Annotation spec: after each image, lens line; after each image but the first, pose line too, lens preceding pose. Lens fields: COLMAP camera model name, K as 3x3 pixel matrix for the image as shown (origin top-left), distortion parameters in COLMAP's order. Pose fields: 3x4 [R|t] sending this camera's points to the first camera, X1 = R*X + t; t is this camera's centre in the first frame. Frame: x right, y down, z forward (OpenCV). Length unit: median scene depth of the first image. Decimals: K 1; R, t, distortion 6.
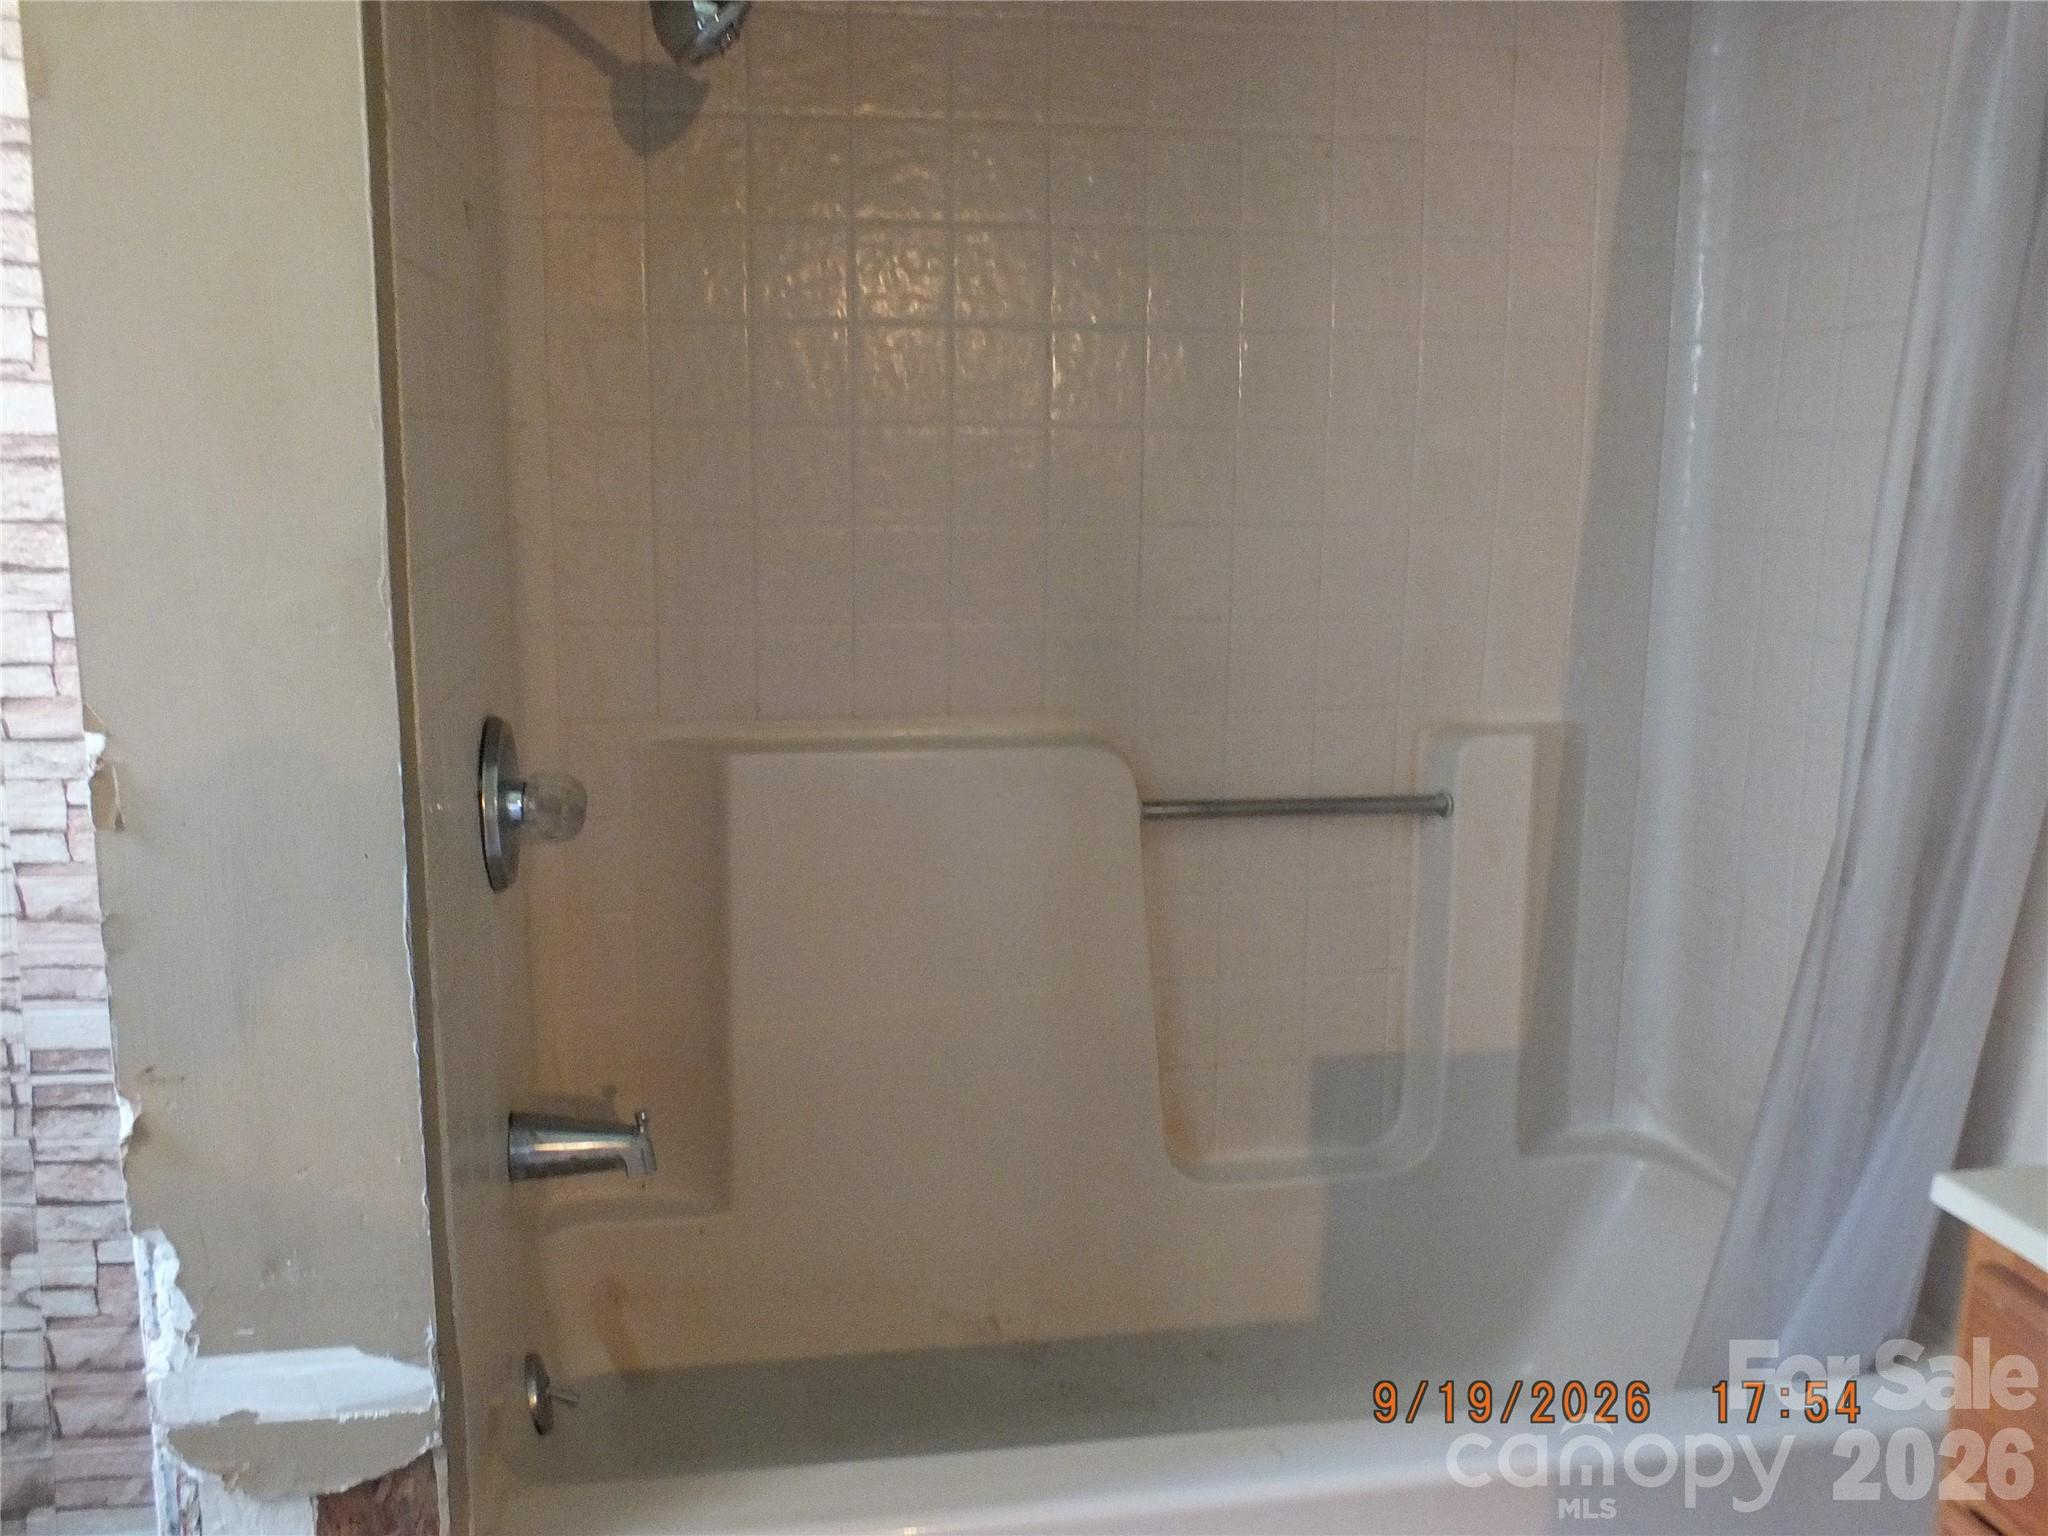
lens RADIAL K [[1886.4, 0, 1024.0], [0, 1886.4, 768.0], [0, 0, 1]] dist [-0.000570, 0.009415]
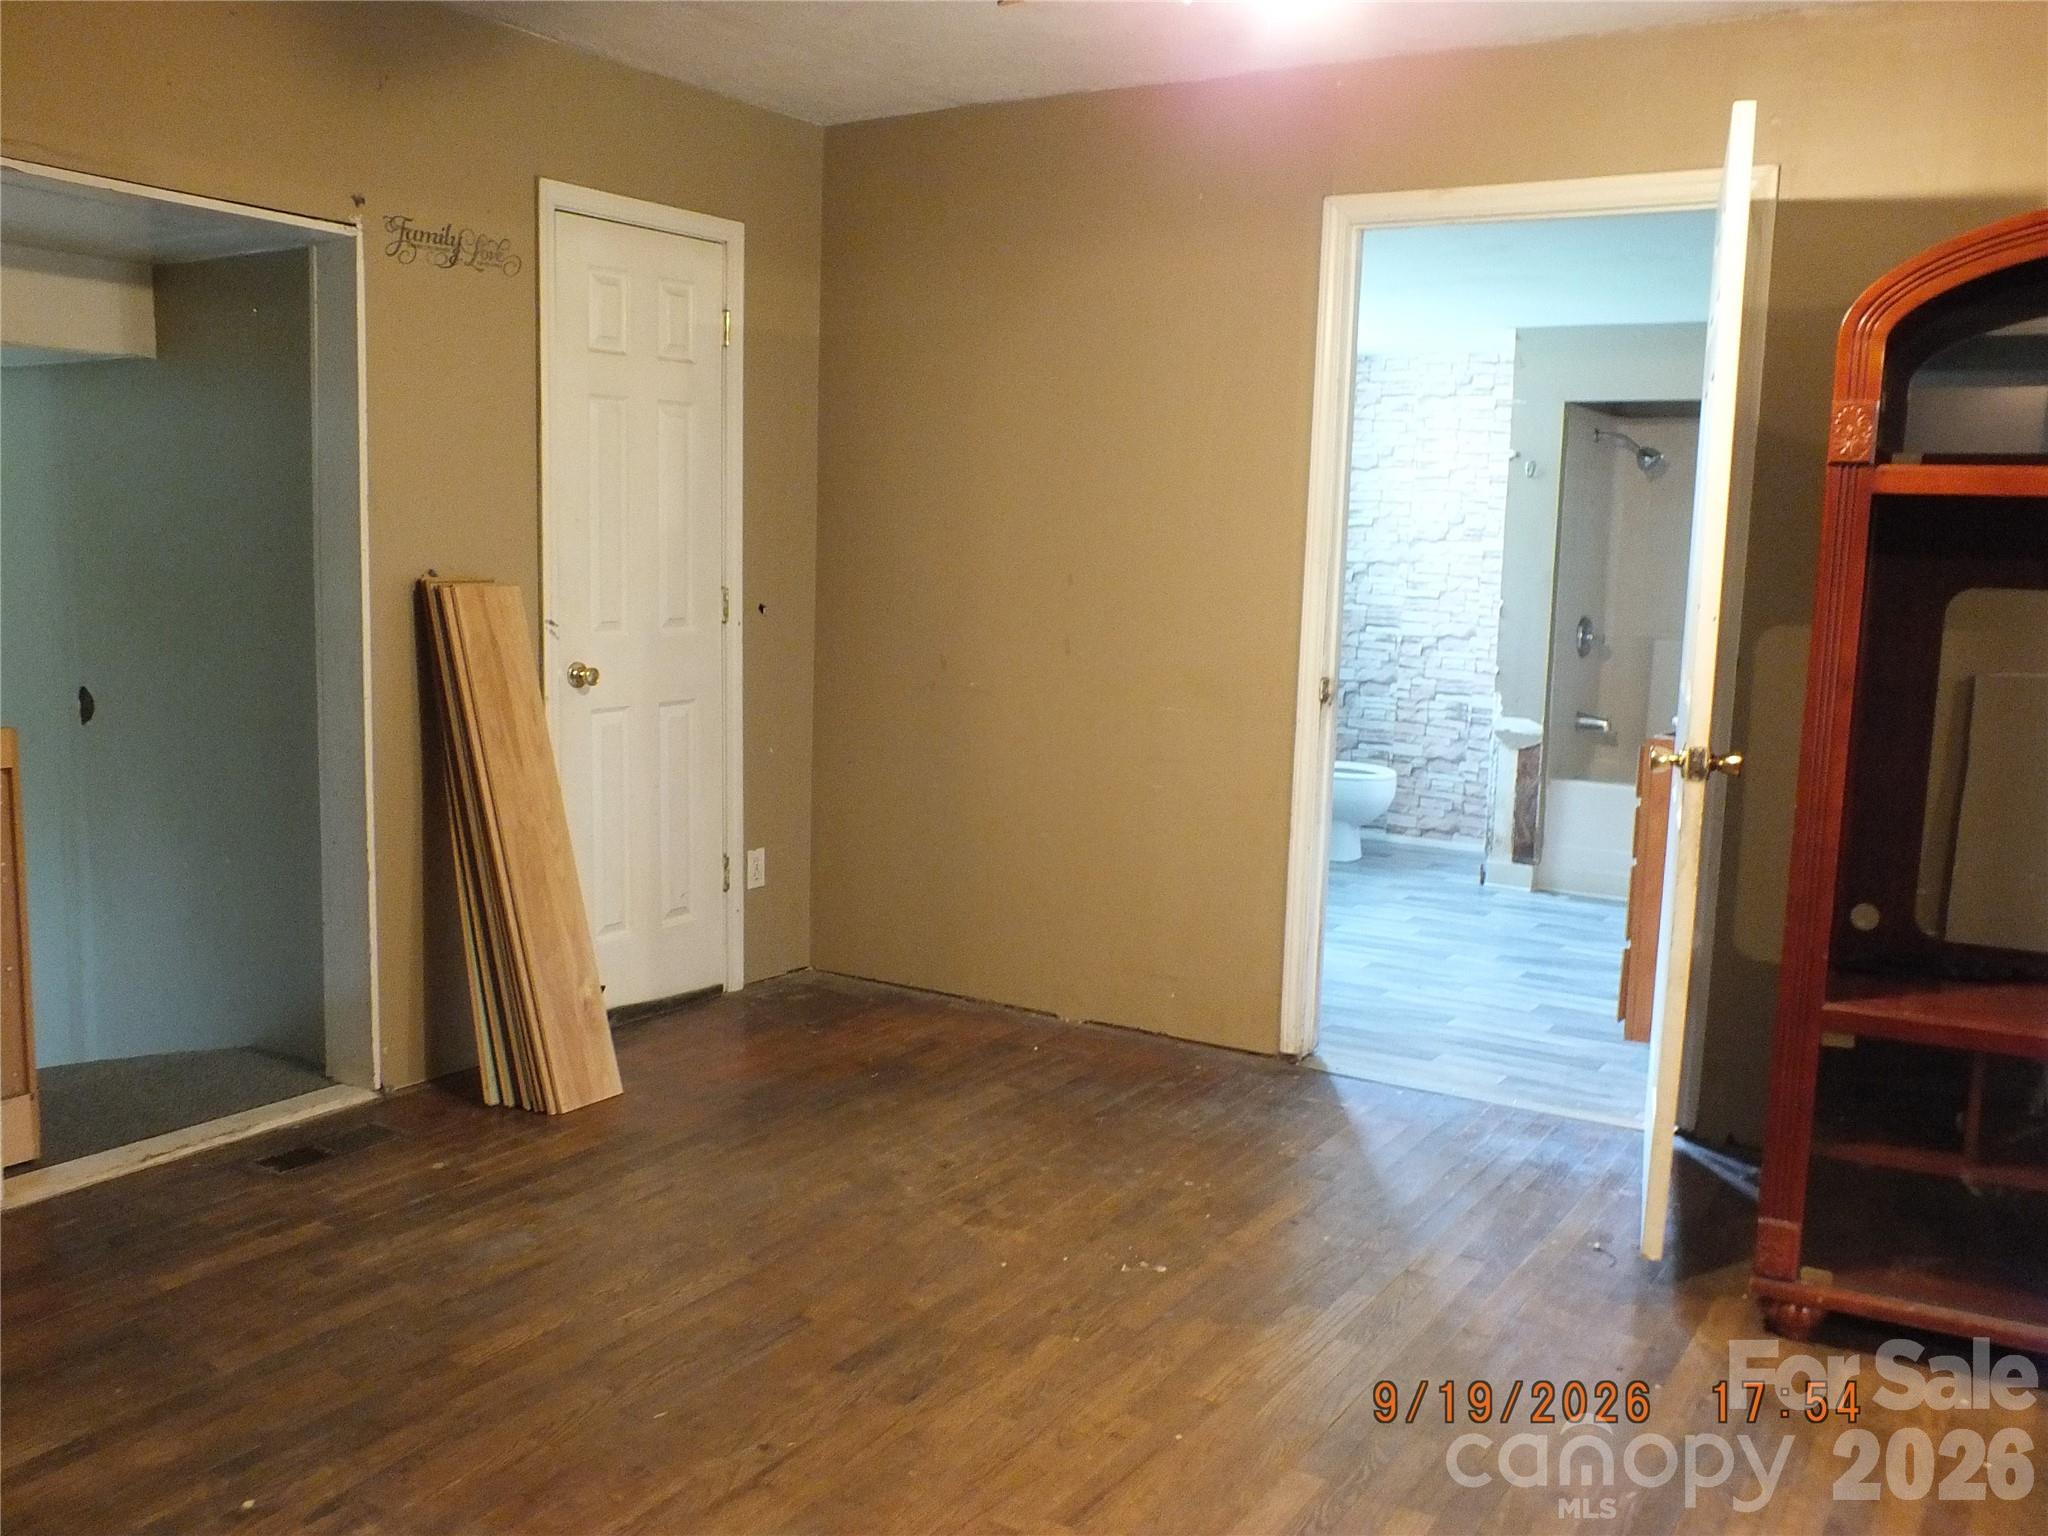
lens RADIAL K [[1886.4, 0, 1024.0], [0, 1886.4, 768.0], [0, 0, 1]] dist [-0.000570, 0.009415]
pose [[0.757547, 0.108661, -0.643673, 1.519658], [-0.151354, 0.988415, -0.011272, 0.543894], [0.634992, 0.105962, 0.765217, -3.002901]]
